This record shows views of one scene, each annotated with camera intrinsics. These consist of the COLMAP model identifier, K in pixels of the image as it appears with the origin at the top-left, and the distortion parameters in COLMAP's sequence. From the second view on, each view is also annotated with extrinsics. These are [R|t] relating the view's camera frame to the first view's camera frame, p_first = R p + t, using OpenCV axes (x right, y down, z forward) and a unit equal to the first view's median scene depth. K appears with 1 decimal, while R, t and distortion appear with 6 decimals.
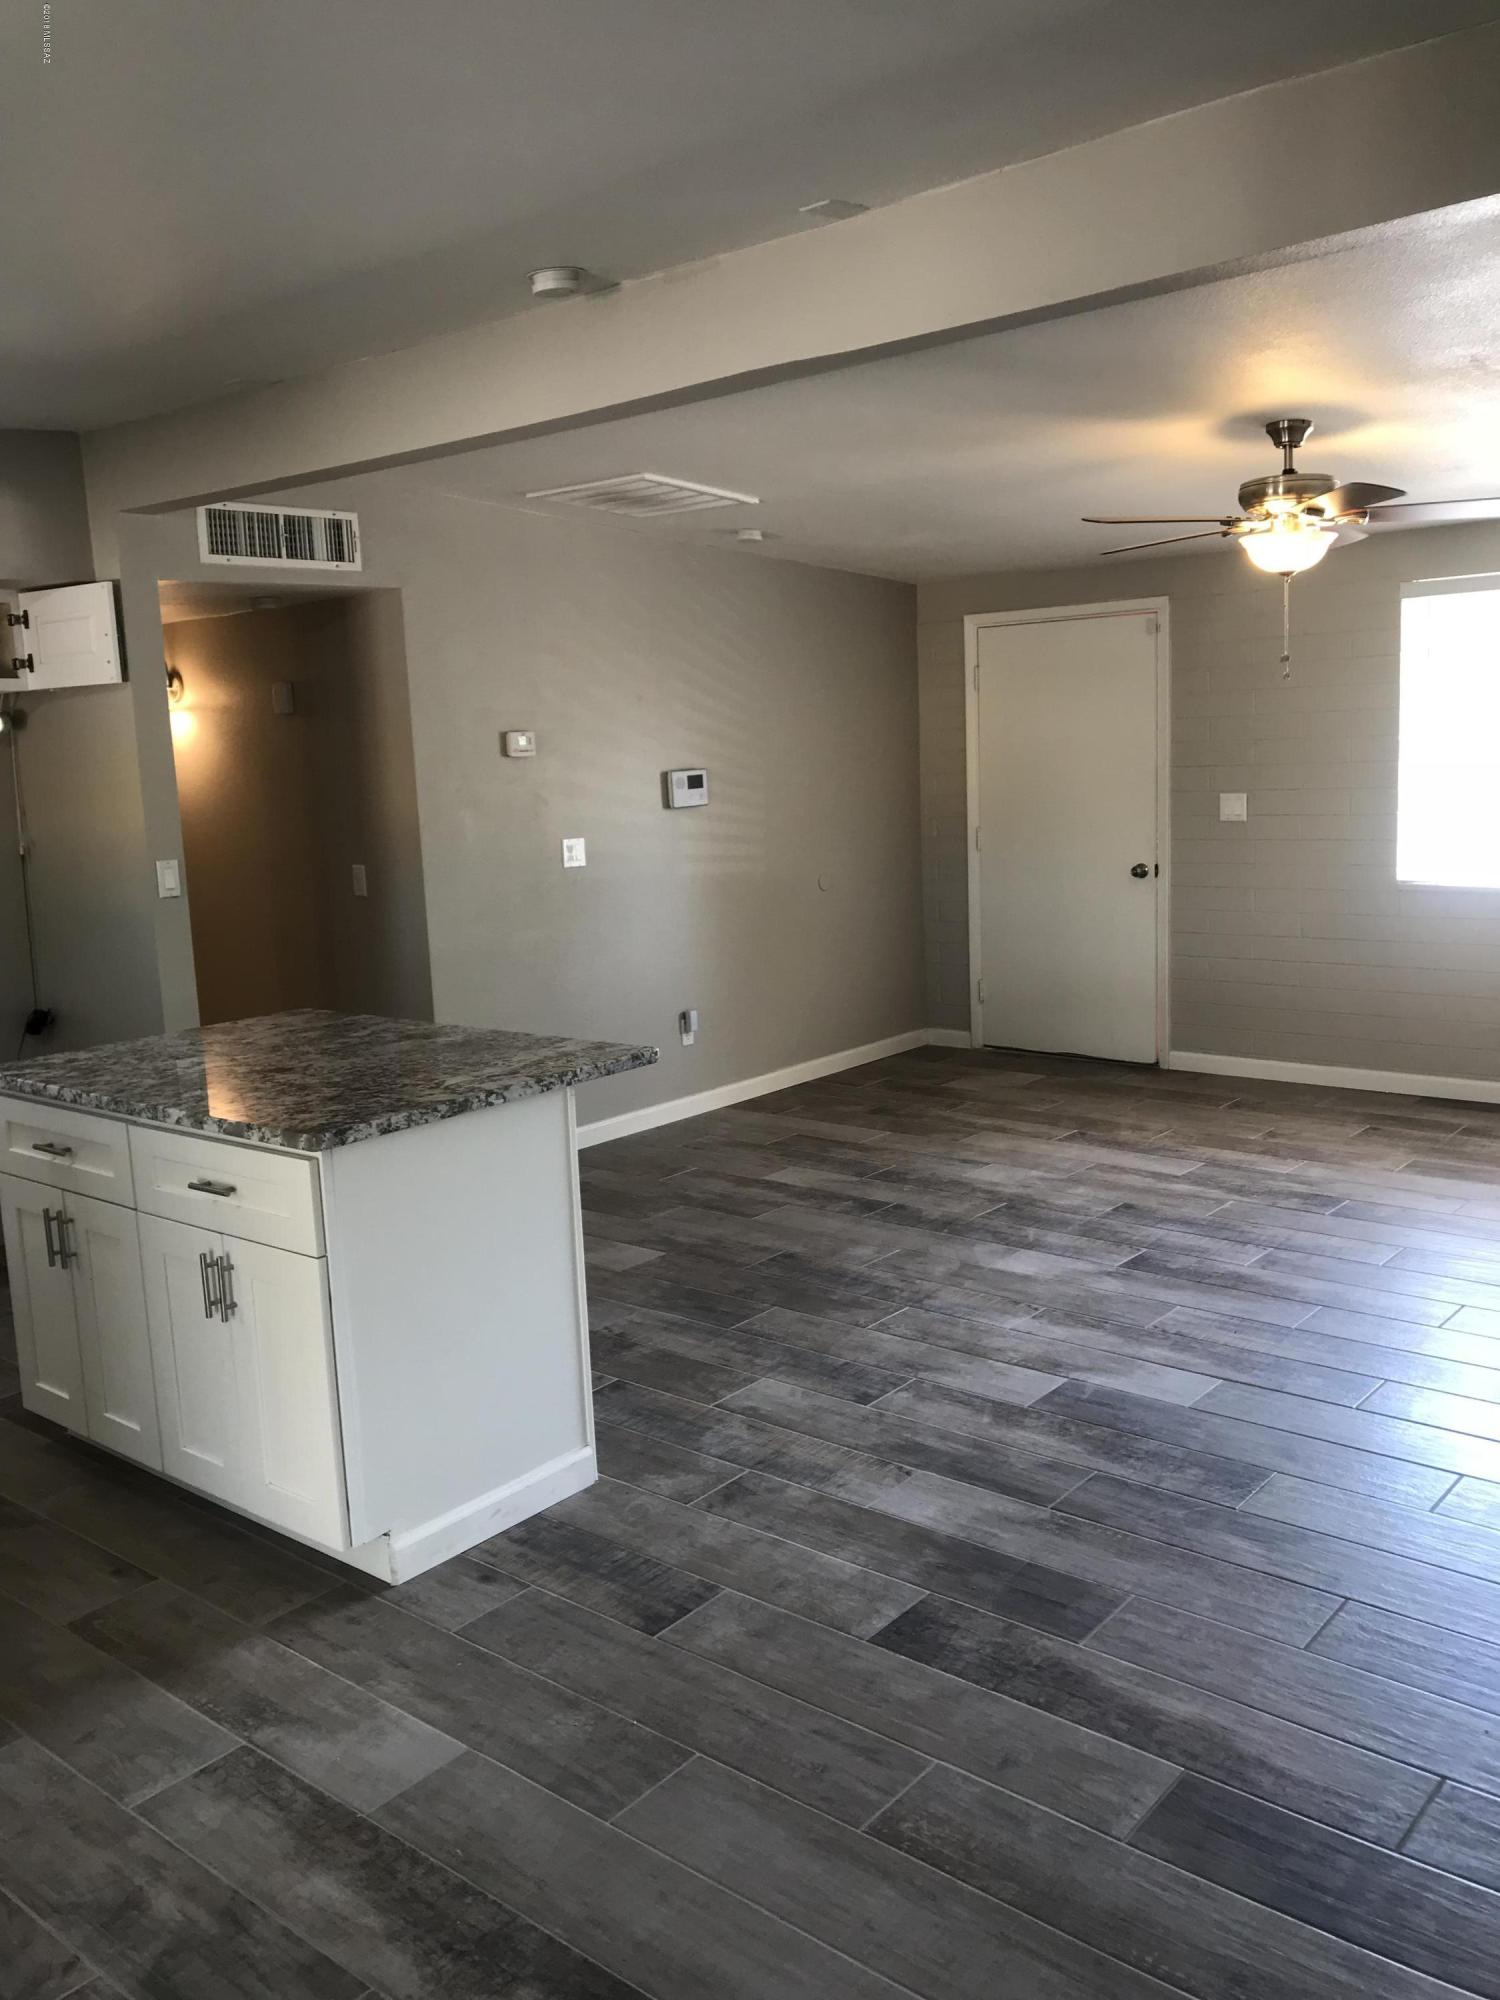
lens RADIAL K [[1651.2, 0, 750.0], [0, 1651.2, 1000.0], [0, 0, 1]] dist [0.104489, -0.003892]
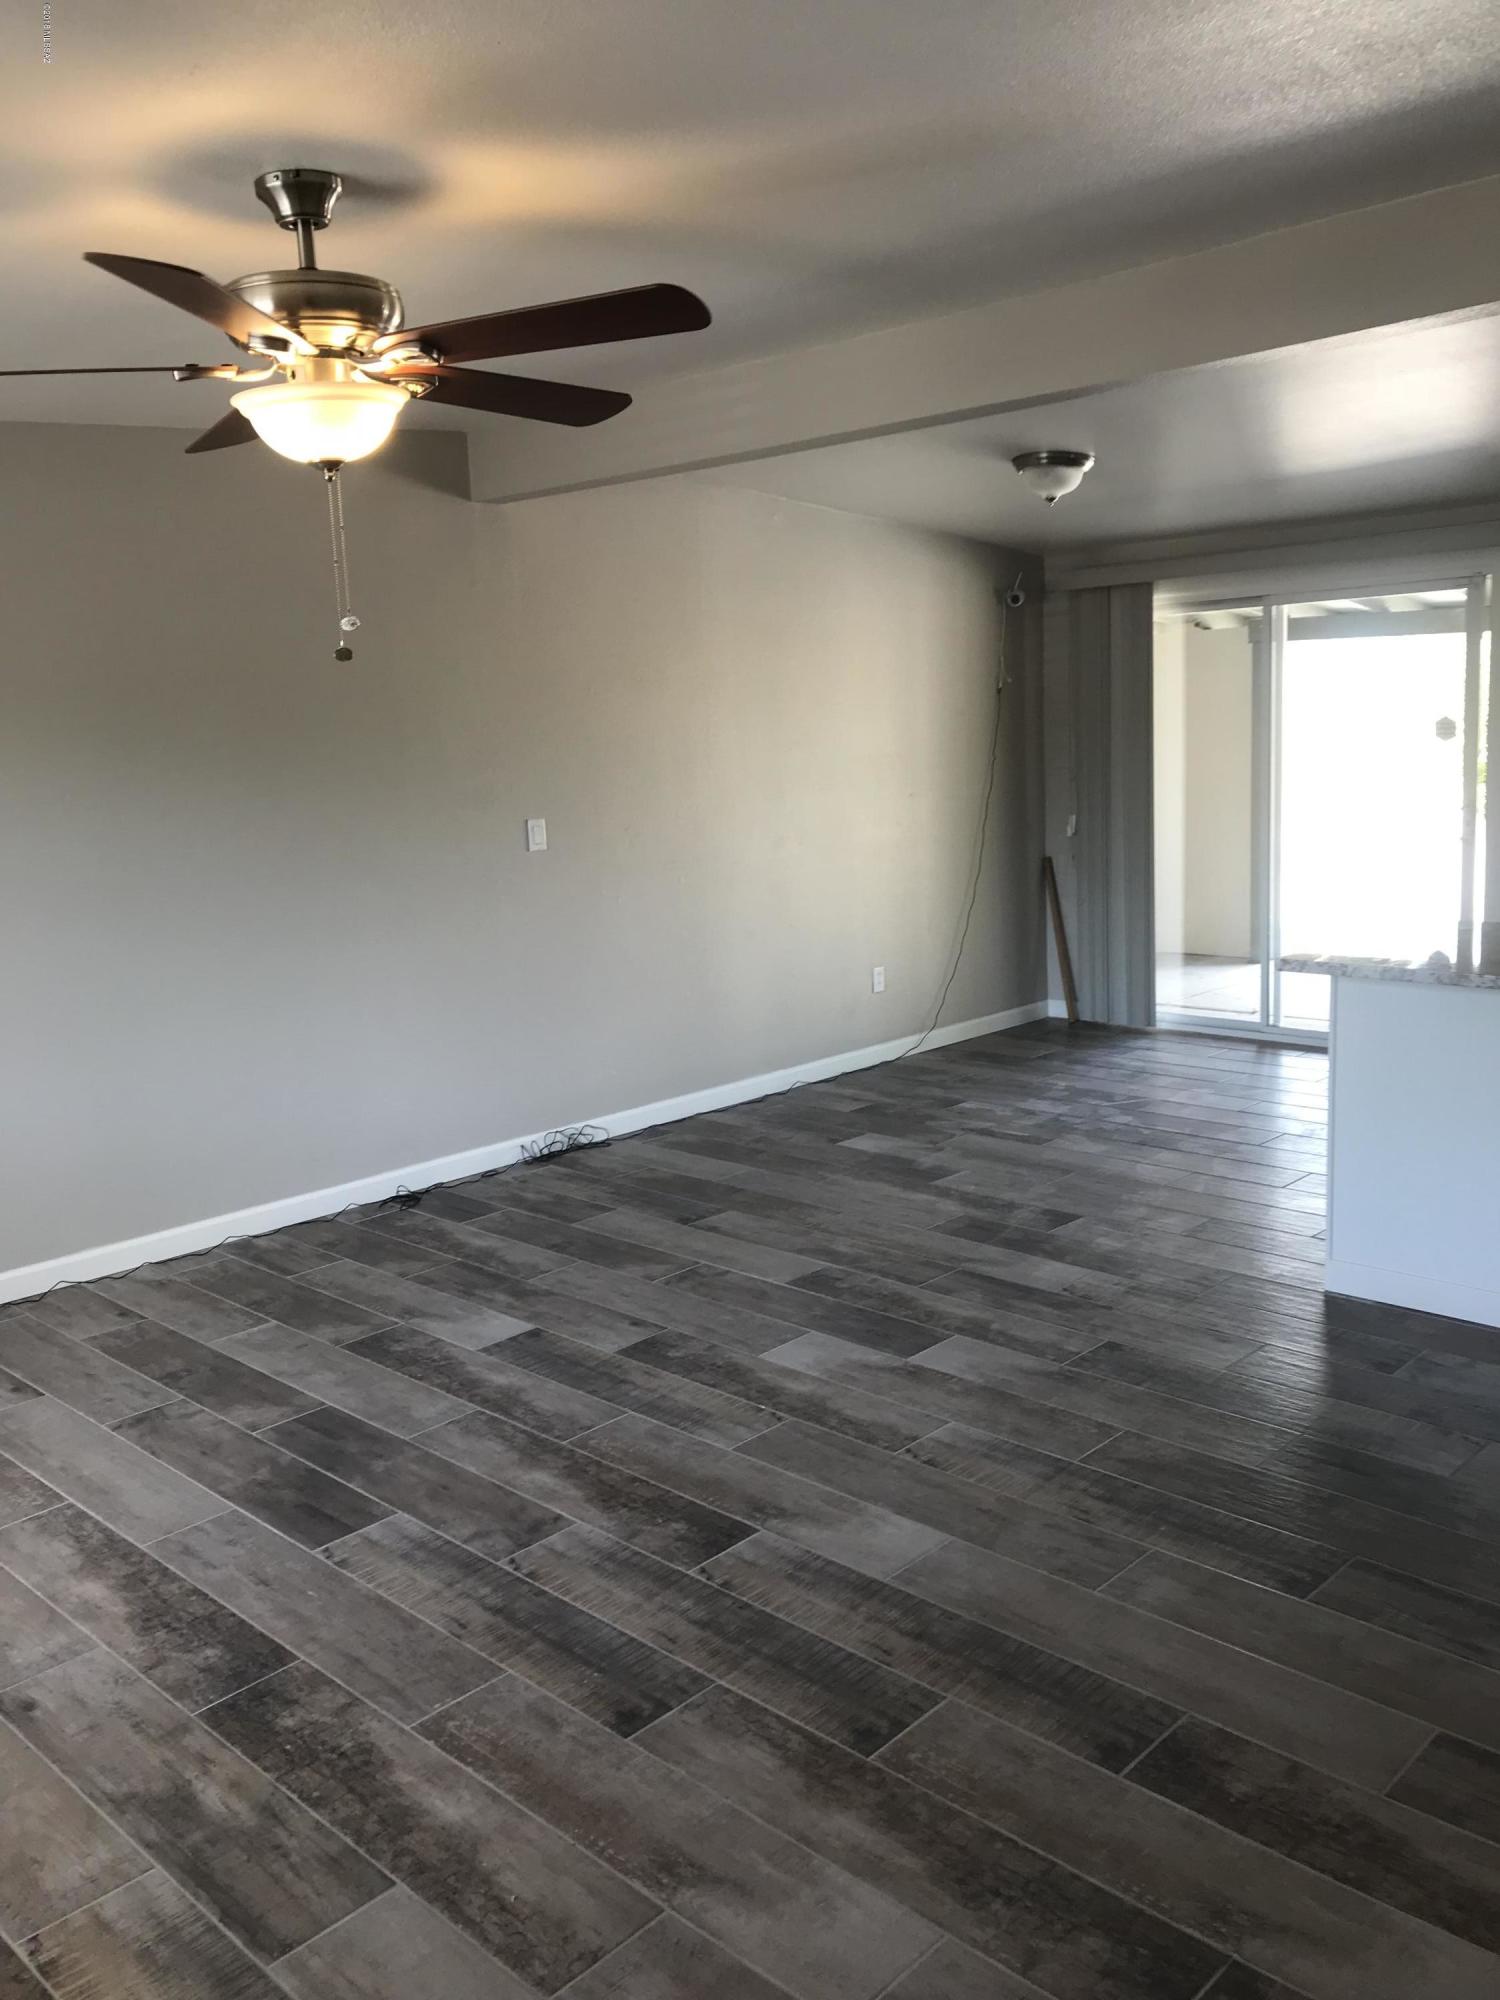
lens RADIAL K [[1664.8, 0, 750.0], [0, 1664.8, 1000.0], [0, 0, 1]] dist [0.016274, -0.001539]
pose [[-0.994012, 0.070708, 0.083310, 0.141503], [0.093706, 0.943766, 0.317055, -0.228450], [-0.056207, 0.322963, -0.944741, 1.428805]]
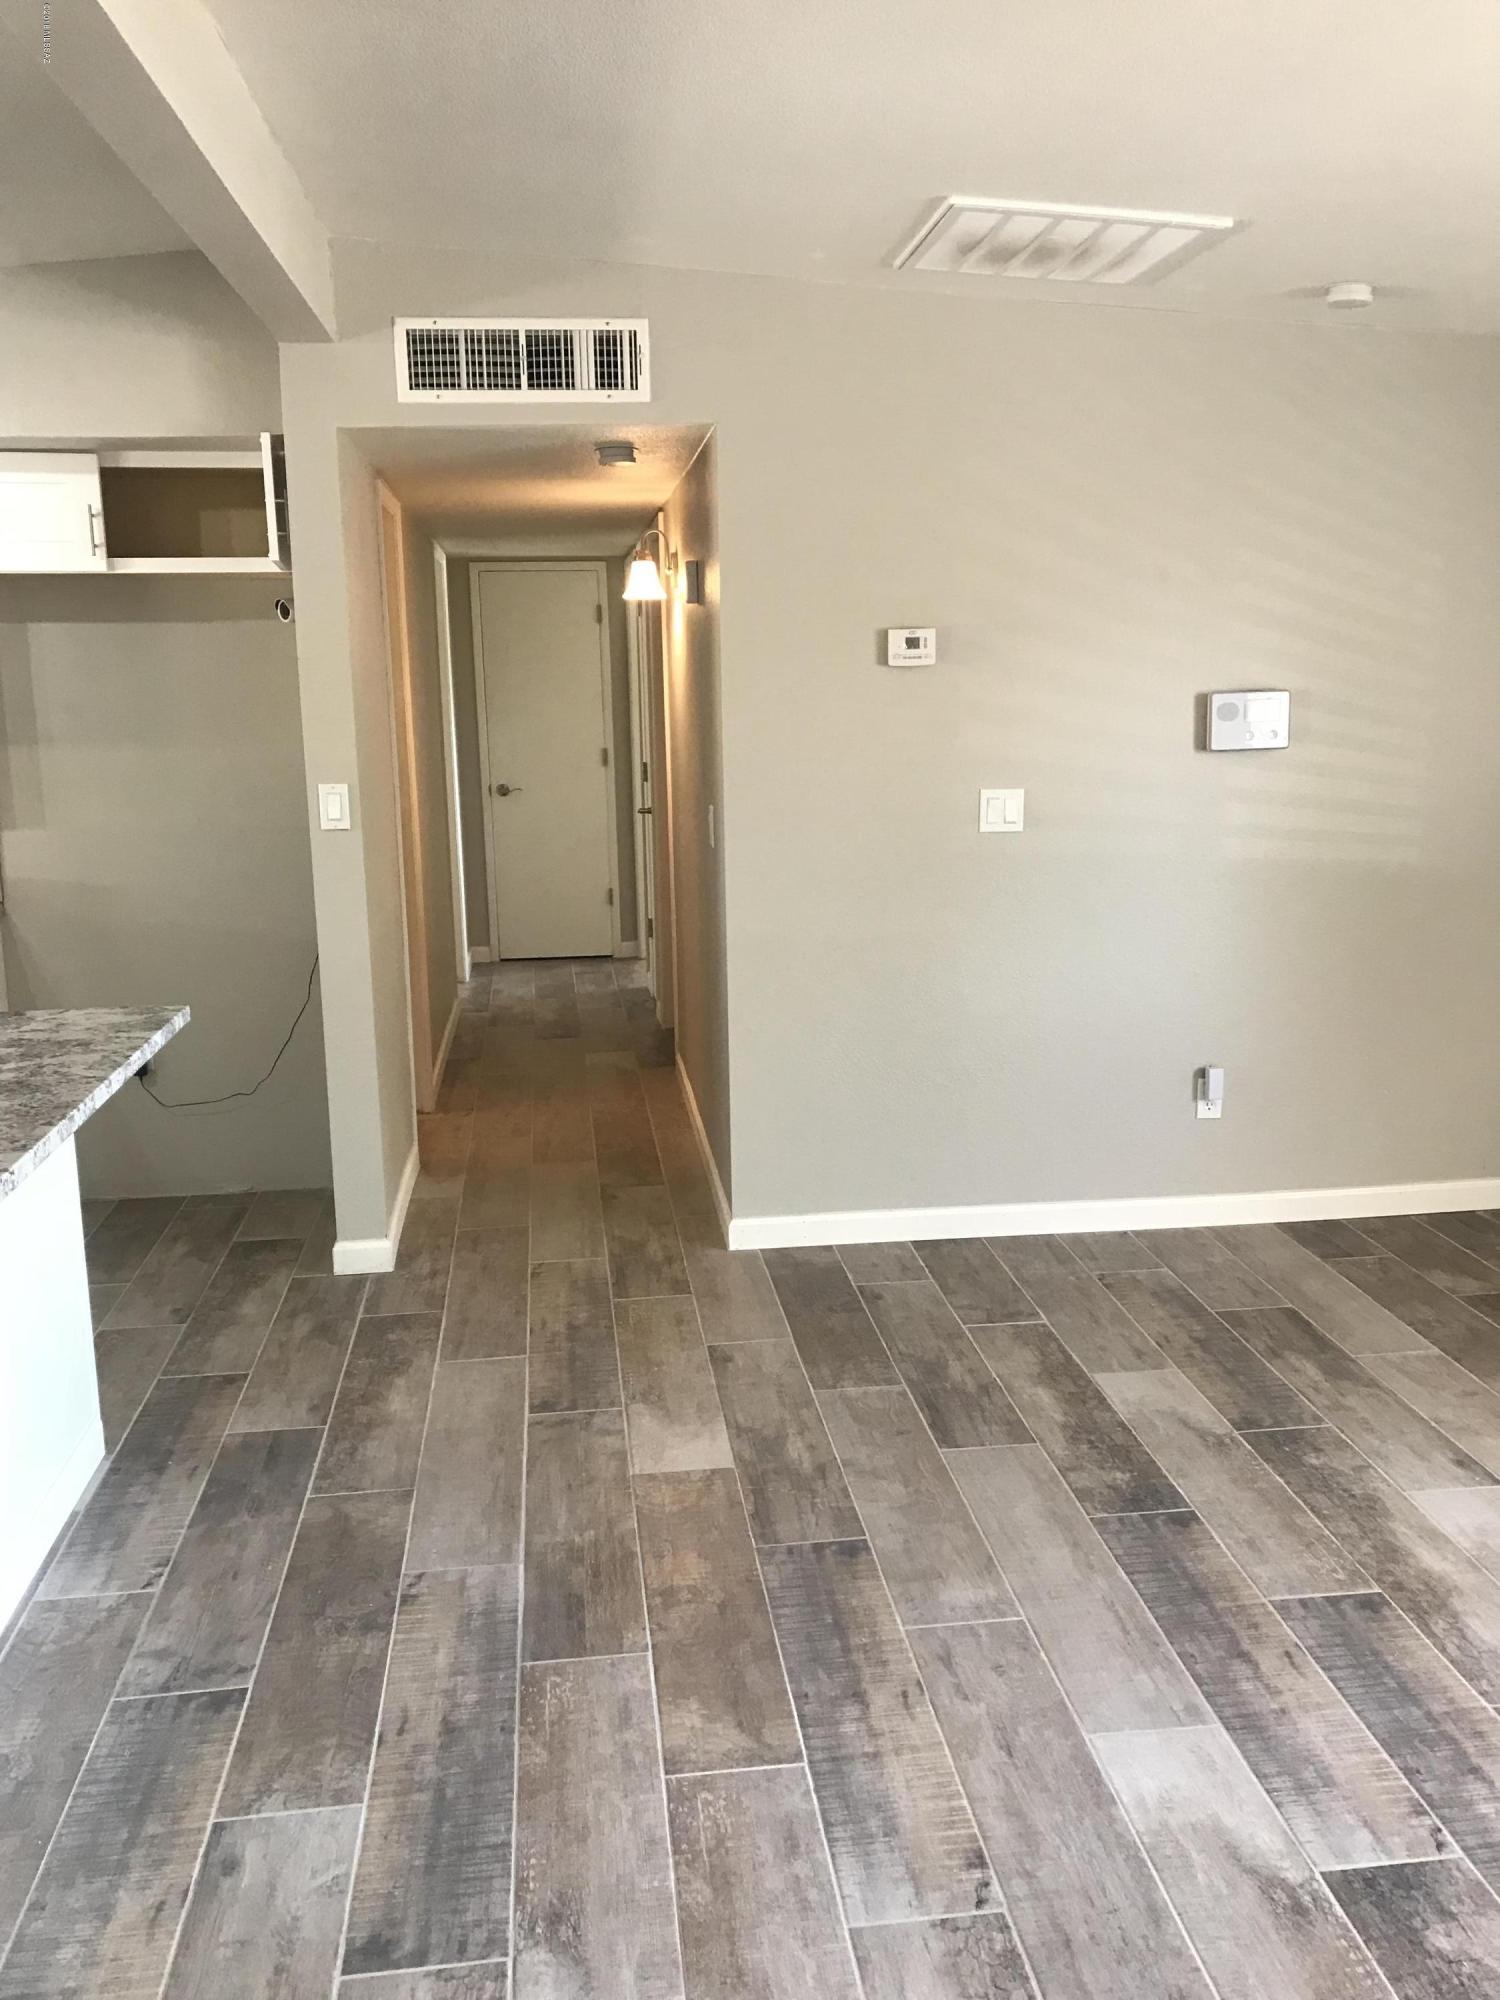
lens RADIAL K [[1664.8, 0, 750.0], [0, 1664.8, 1000.0], [0, 0, 1]] dist [0.016274, -0.001539]
pose [[0.734266, 0.166147, -0.658217, 0.334348], [-0.122281, 0.986099, 0.112502, -0.092575], [0.667758, -0.002119, 0.744375, 0.518722]]
